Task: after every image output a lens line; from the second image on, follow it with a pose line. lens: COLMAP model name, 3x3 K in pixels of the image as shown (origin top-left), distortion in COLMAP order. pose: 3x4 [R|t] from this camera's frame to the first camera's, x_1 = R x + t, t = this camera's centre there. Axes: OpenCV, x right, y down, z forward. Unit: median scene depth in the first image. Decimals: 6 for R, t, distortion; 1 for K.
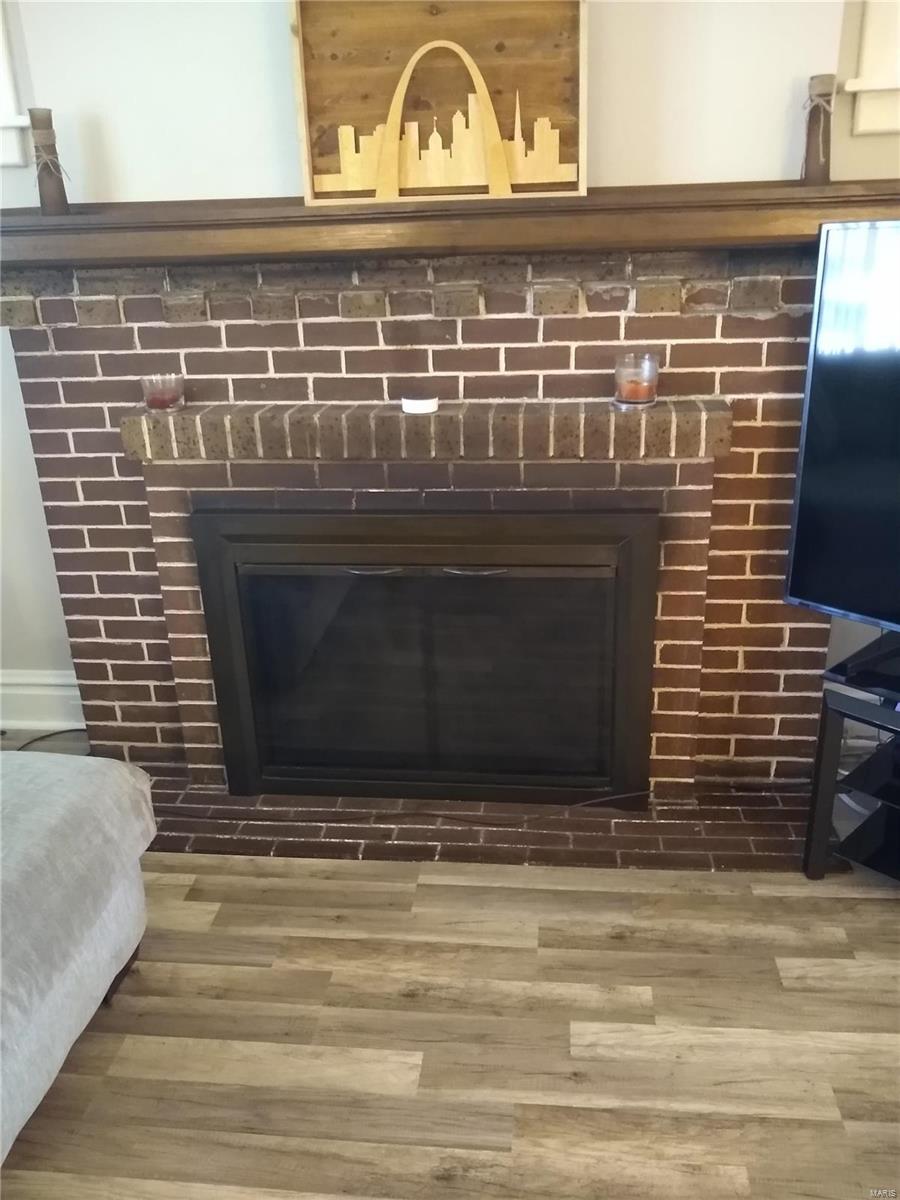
lens RADIAL K [[947.6, 0, 455.7], [0, 947.6, 601.1], [0, 0, 1]] dist [0.012897, -0.013679]
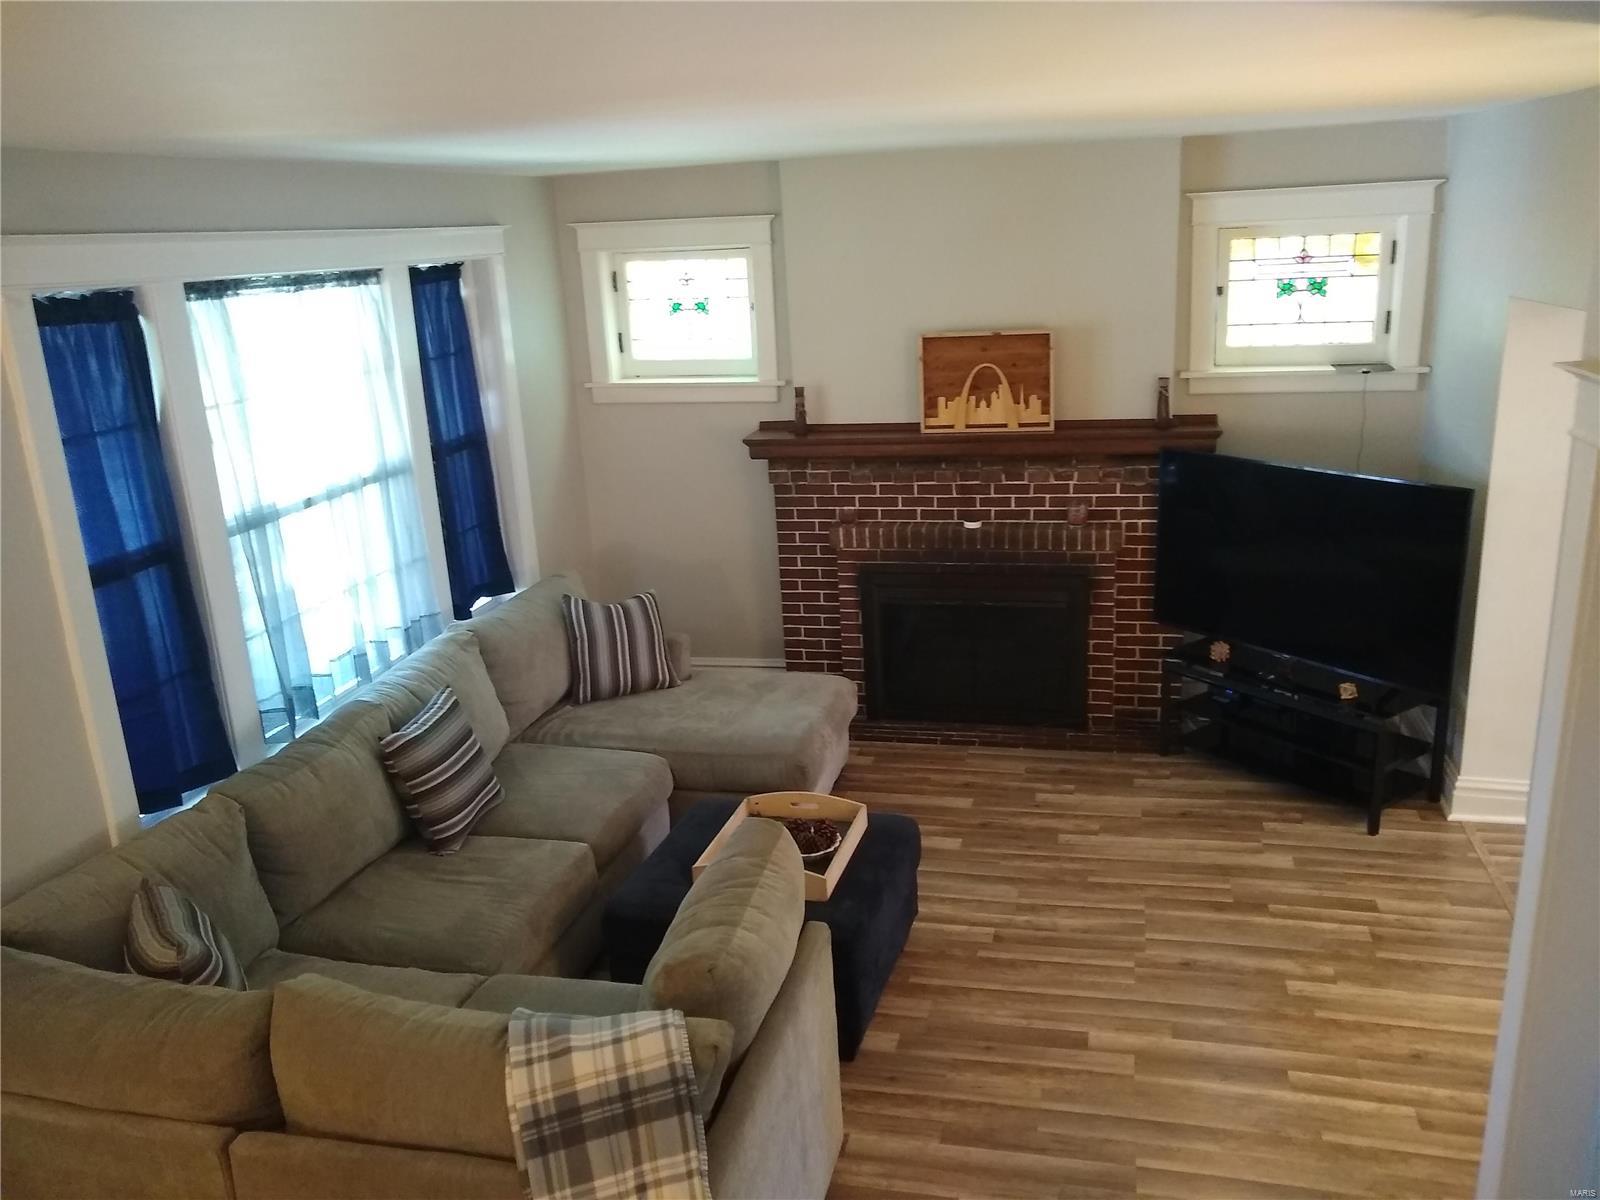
lens RADIAL K [[1263.5, 0, 792.2], [0, 1263.5, 608.5], [0, 0, 1]] dist [0.012897, -0.013679]
pose [[0.989684, 0.017706, -0.142169, -0.032777], [-0.026835, 0.997681, -0.062555, 0.165943], [0.140731, 0.065725, 0.987864, -1.806816]]
